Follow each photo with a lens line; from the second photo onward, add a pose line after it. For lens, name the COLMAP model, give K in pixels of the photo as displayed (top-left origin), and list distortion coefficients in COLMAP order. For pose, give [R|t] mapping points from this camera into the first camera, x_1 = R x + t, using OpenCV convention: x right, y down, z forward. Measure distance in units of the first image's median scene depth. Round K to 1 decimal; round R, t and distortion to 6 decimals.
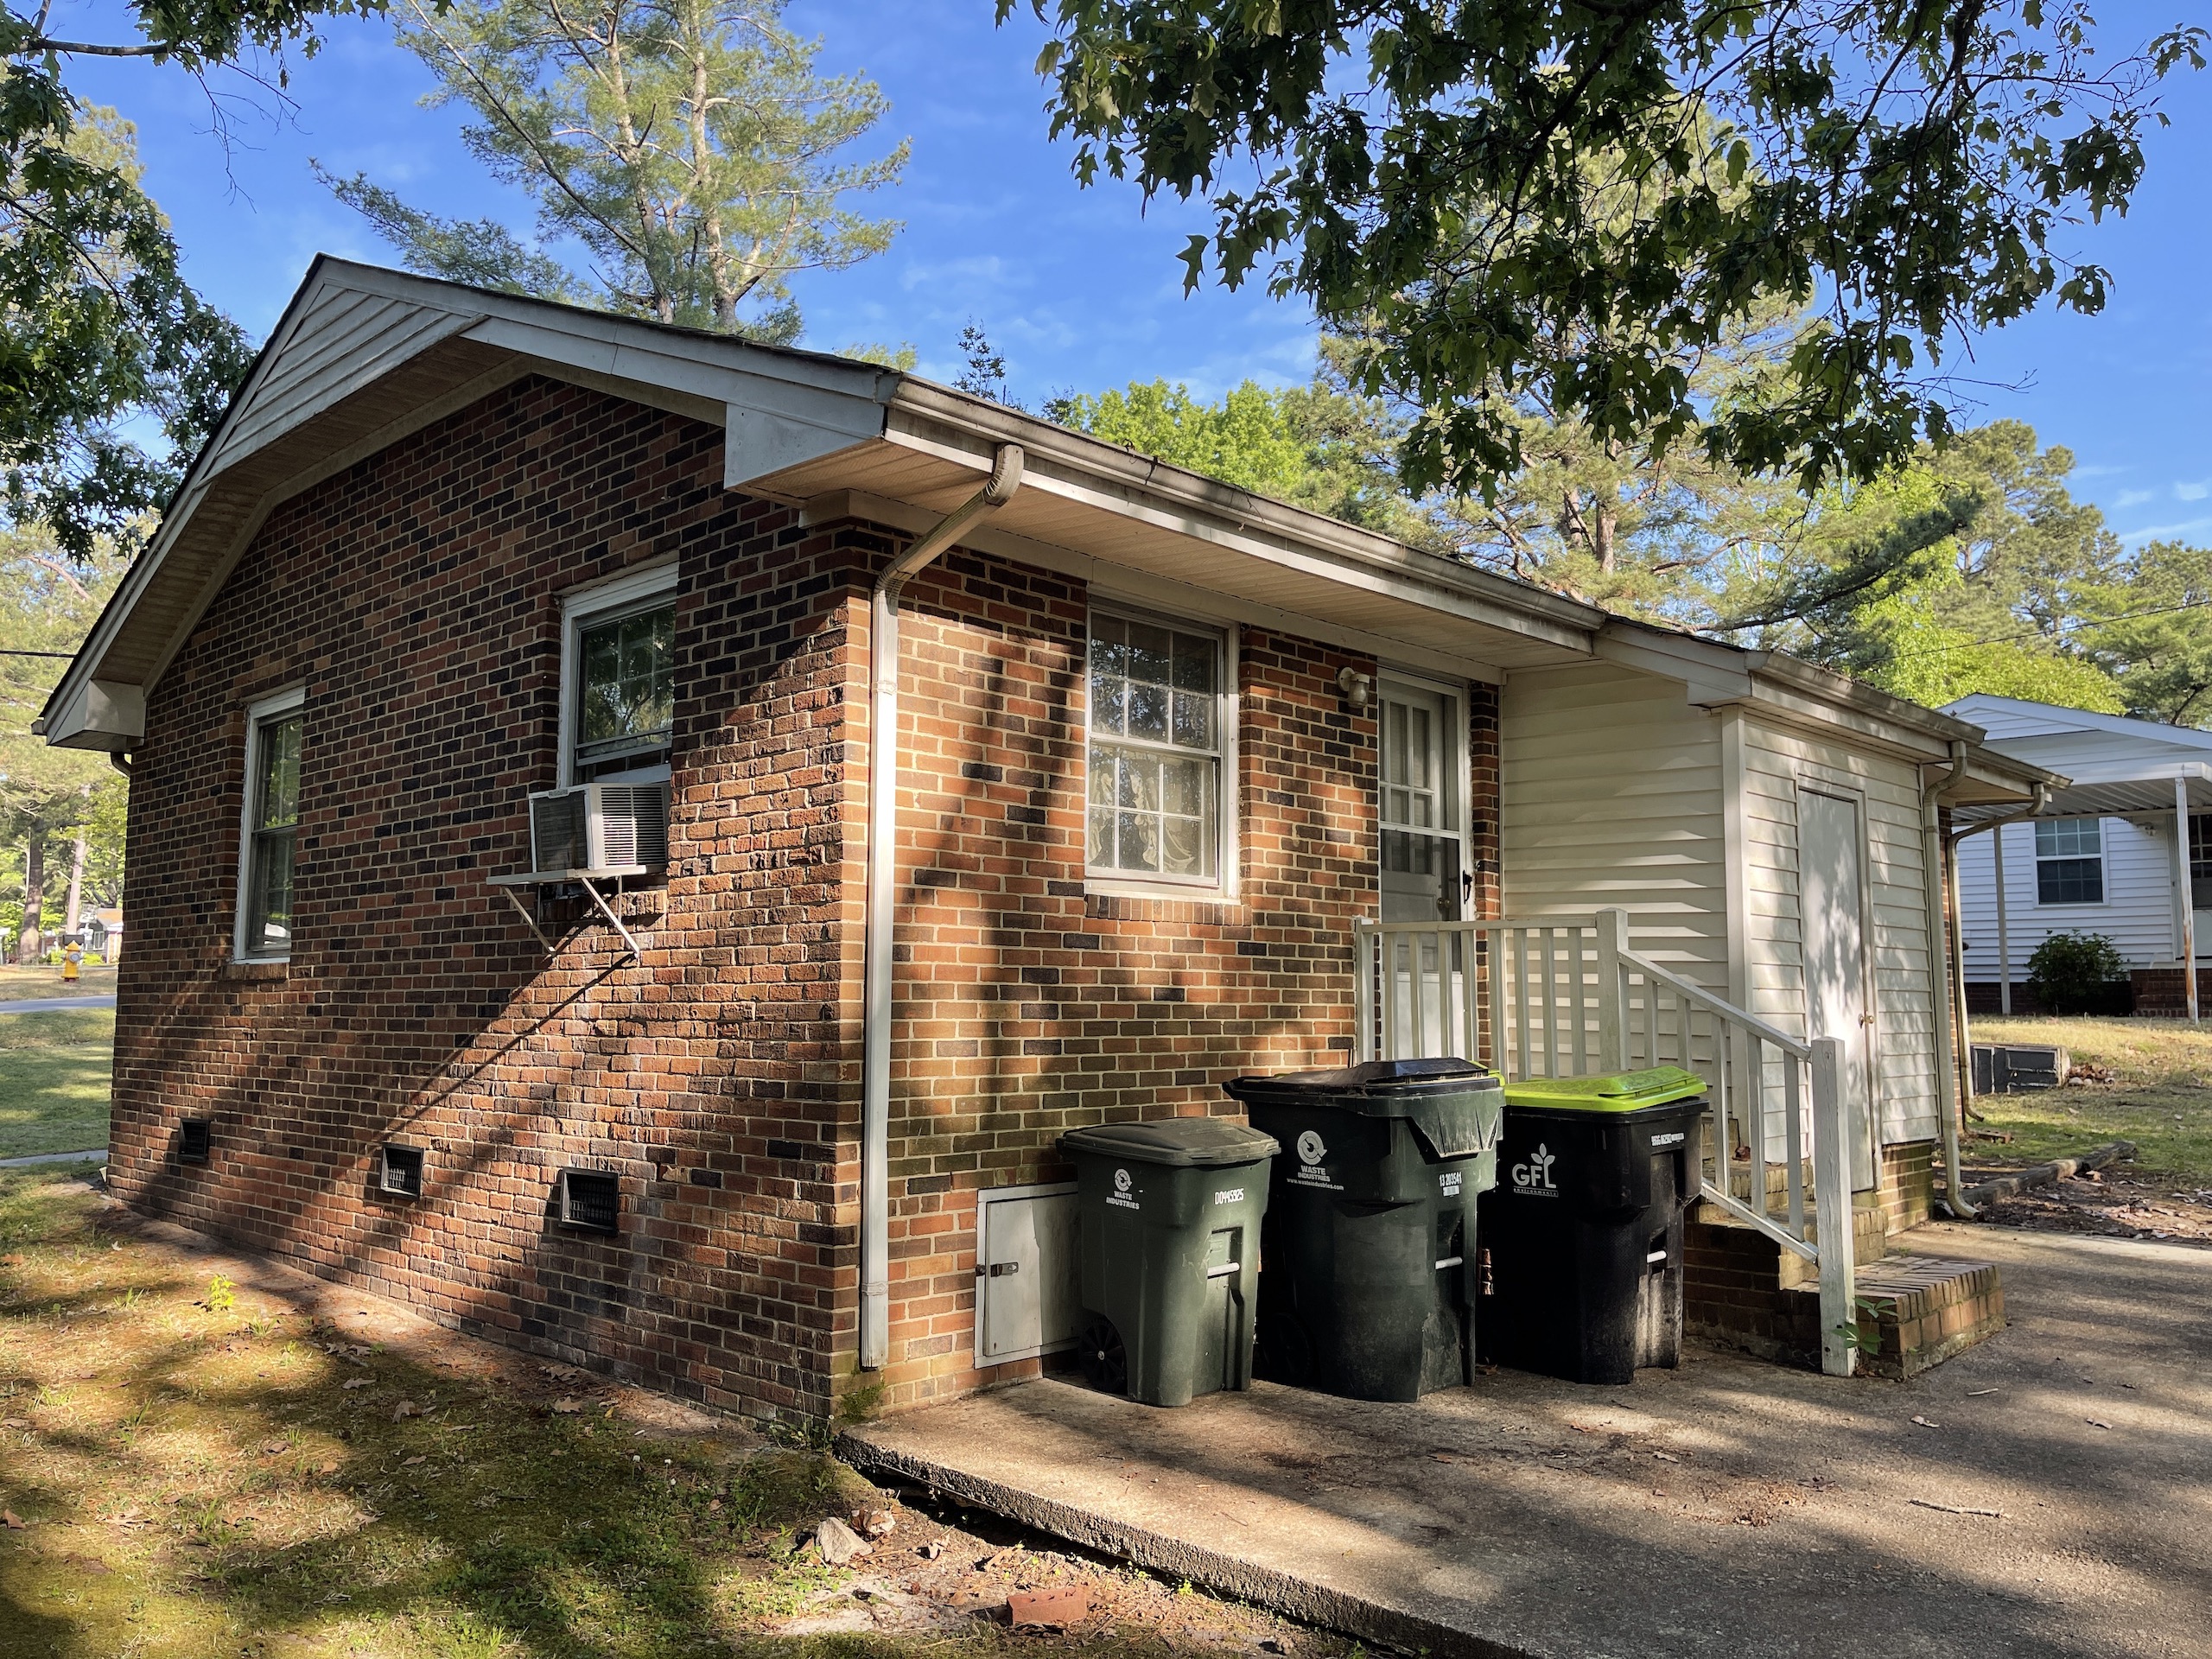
lens RADIAL K [[1673.6, 0, 1105.6], [0, 1673.6, 826.8], [0, 0, 1]] dist [0.066095, -0.068692]
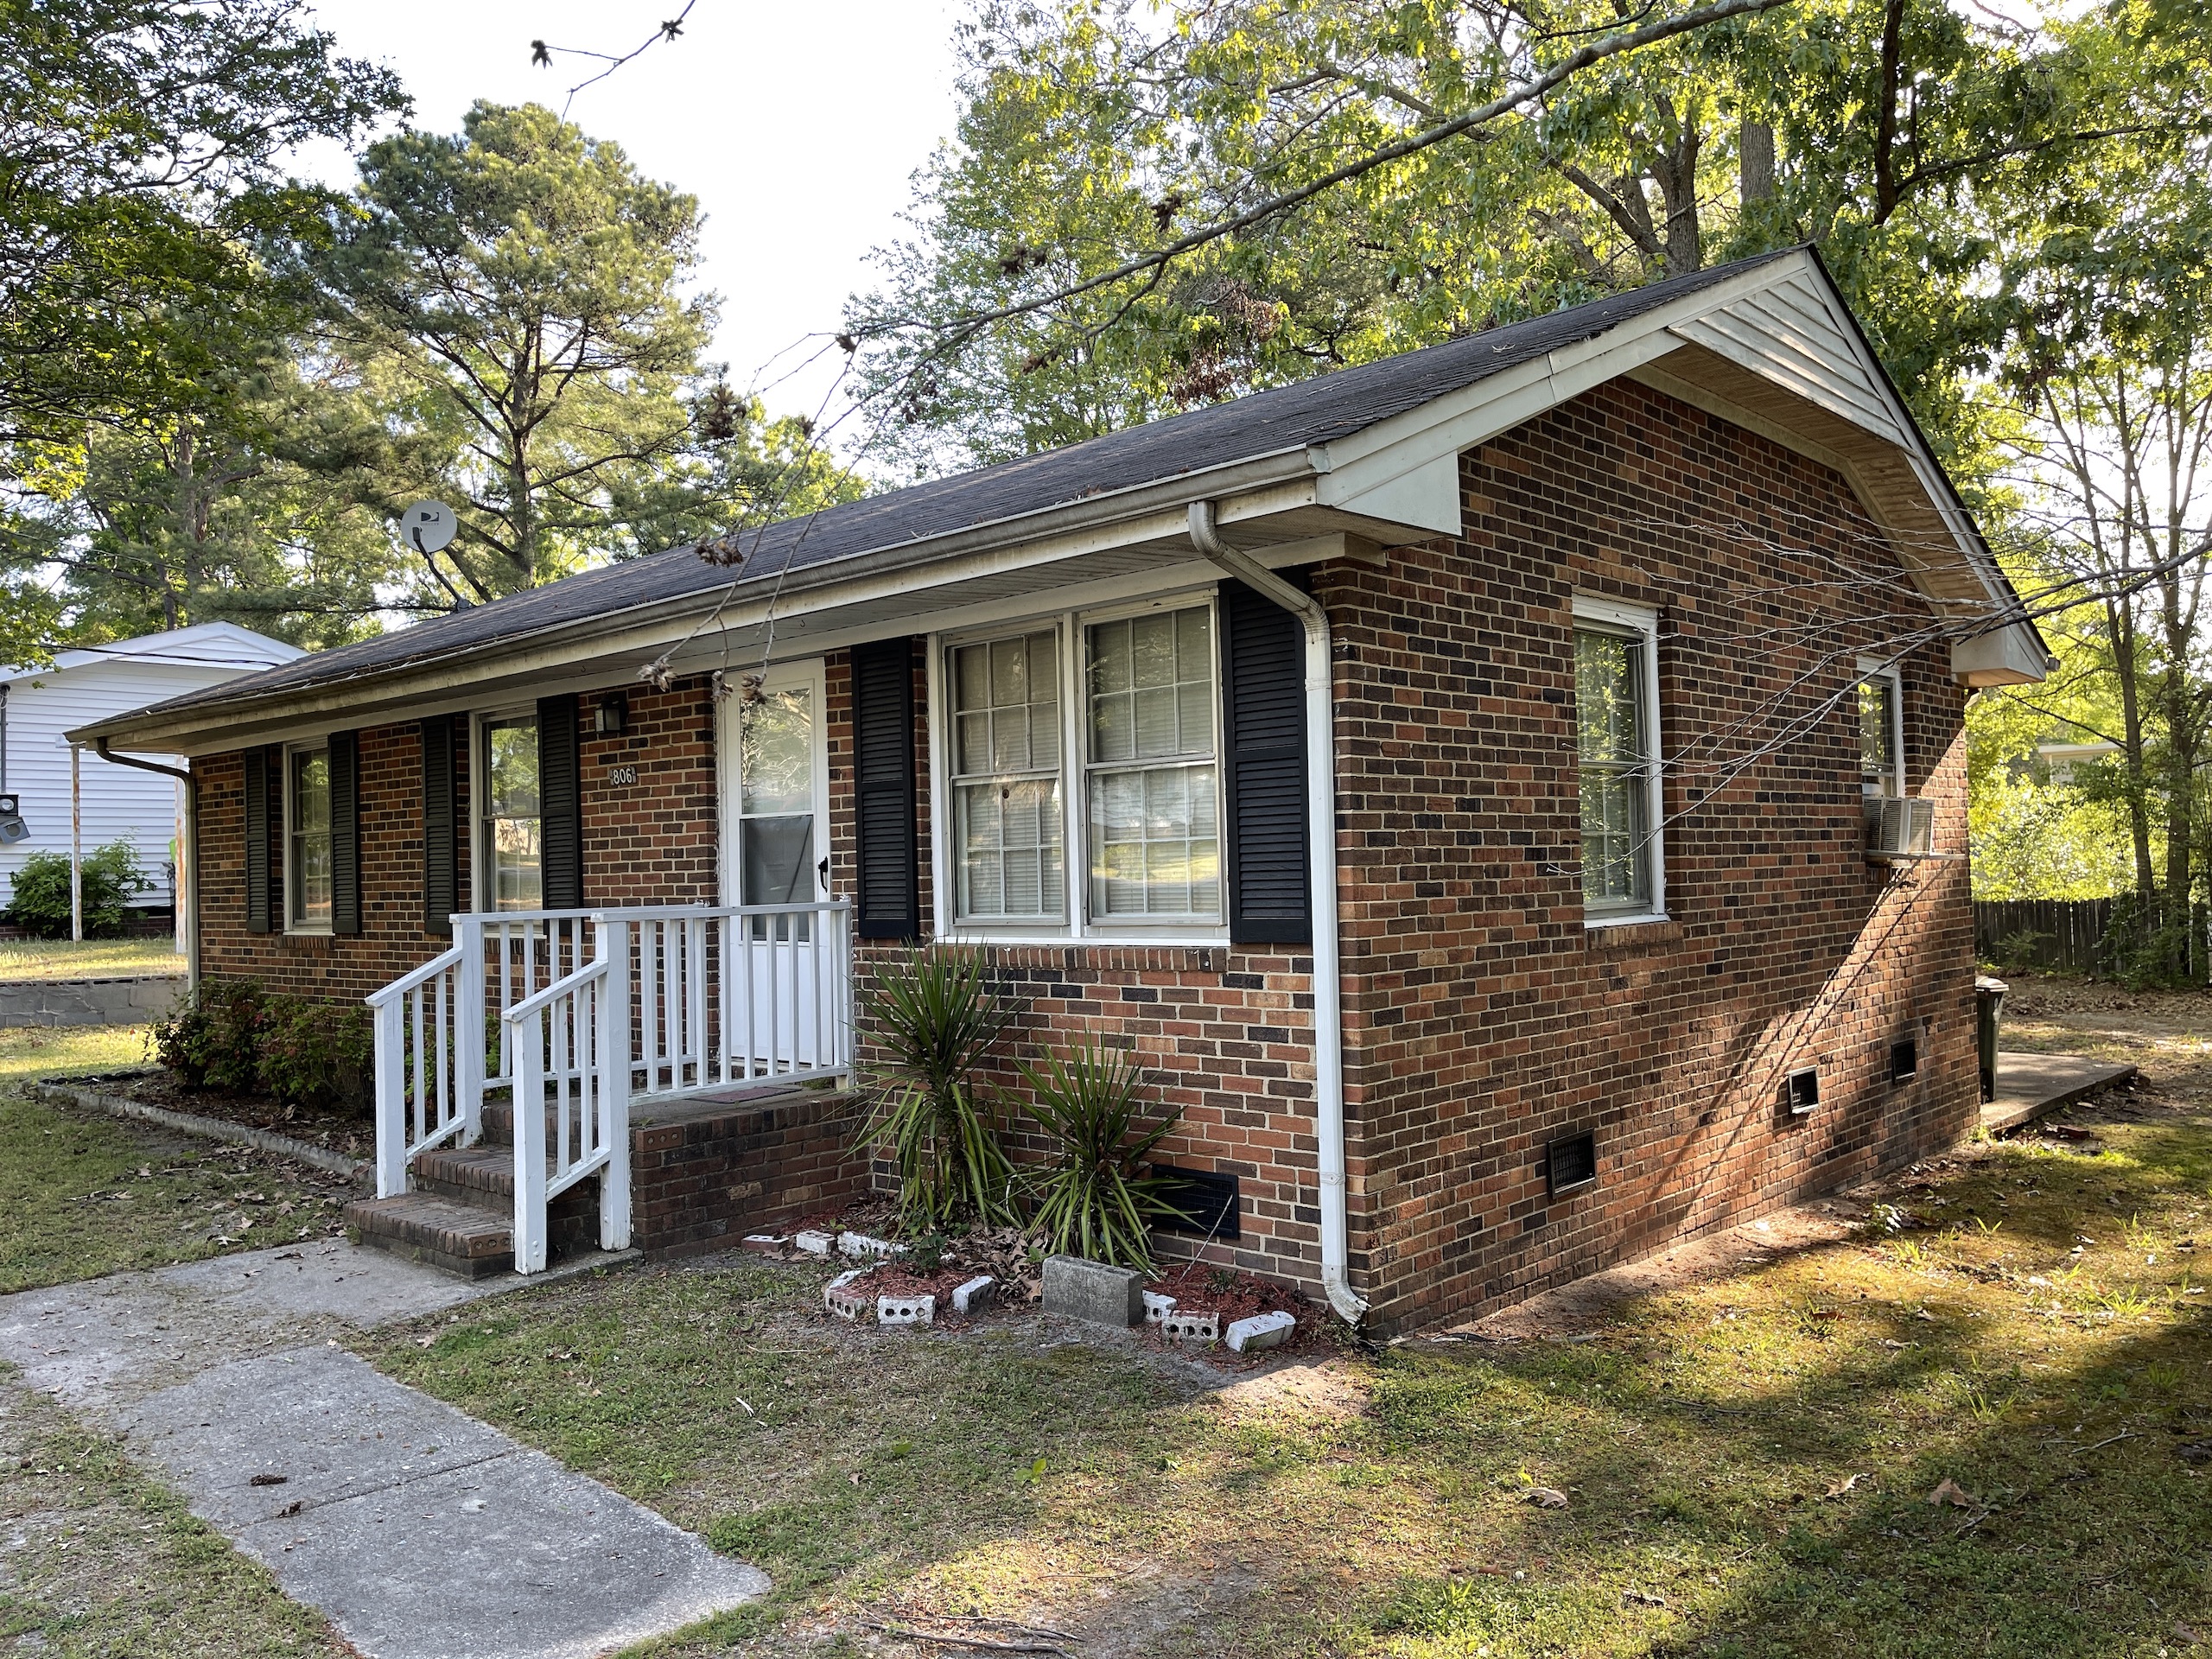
lens RADIAL K [[1673.6, 0, 1106.3], [0, 1673.6, 839.9], [0, 0, 1]] dist [0.066095, -0.068692]
pose [[-0.040330, 0.019047, 0.999005, -1.498054], [-0.077961, 0.996710, -0.022150, 0.087353], [-0.996140, -0.078777, -0.038712, 1.461367]]
